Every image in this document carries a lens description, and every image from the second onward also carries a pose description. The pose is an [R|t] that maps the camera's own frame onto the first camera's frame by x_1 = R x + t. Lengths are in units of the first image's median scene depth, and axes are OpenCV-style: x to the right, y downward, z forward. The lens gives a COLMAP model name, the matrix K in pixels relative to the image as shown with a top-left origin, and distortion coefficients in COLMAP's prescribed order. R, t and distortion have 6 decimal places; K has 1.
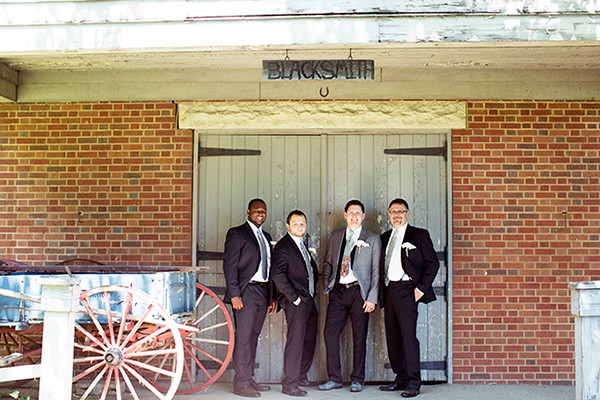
lens RADIAL K [[763.8, 0, 299.4], [0, 763.8, 202.9], [0, 0, 1]] dist [-0.182344, 0.000000]
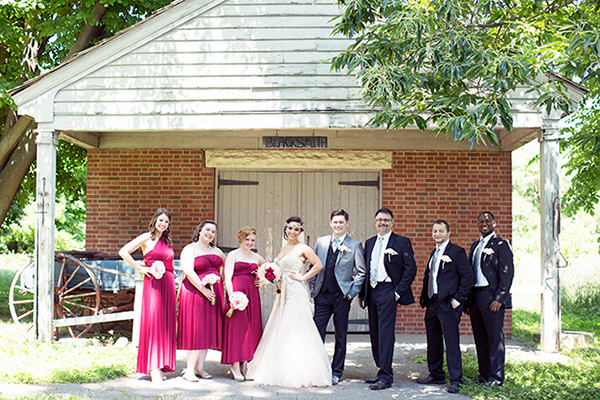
lens RADIAL K [[763.8, 0, 300.0], [0, 763.8, 198.7], [0, 0, 1]] dist [-0.182344, 0.000000]
pose [[0.999760, 0.008171, 0.020350, 0.001625], [-0.008023, 0.999941, -0.007329, -0.024289], [-0.020409, 0.007164, 0.999766, -0.550257]]
